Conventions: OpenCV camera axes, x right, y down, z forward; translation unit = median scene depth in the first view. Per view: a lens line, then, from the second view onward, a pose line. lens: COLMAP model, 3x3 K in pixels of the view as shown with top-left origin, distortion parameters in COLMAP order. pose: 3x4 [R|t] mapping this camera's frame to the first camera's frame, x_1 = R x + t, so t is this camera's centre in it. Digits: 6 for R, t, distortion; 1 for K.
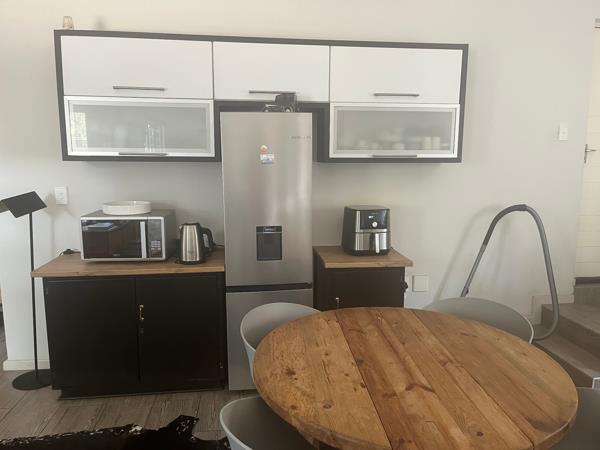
lens RADIAL K [[453.4, 0, 302.6], [0, 453.4, 227.2], [0, 0, 1]] dist [0.072326, -0.104282]
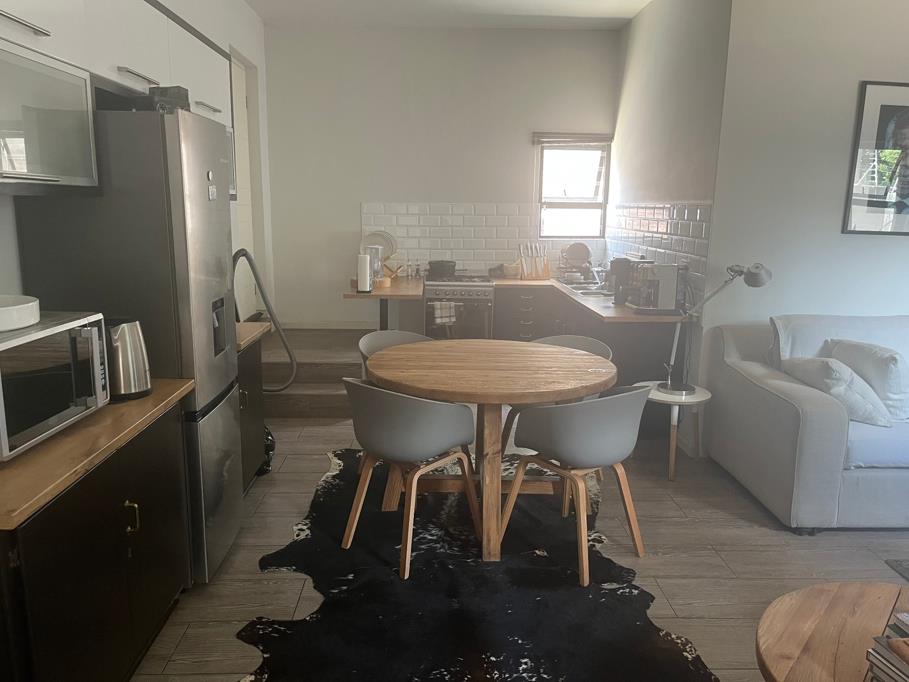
lens RADIAL K [[687.6, 0, 454.5], [0, 687.6, 341.0], [0, 0, 1]] dist [0.070715, -0.099976]
pose [[0.098541, -0.193511, 0.976137, -1.064335], [0.125423, 0.975504, 0.180724, -0.085901], [-0.987197, 0.104622, 0.120398, 0.592895]]
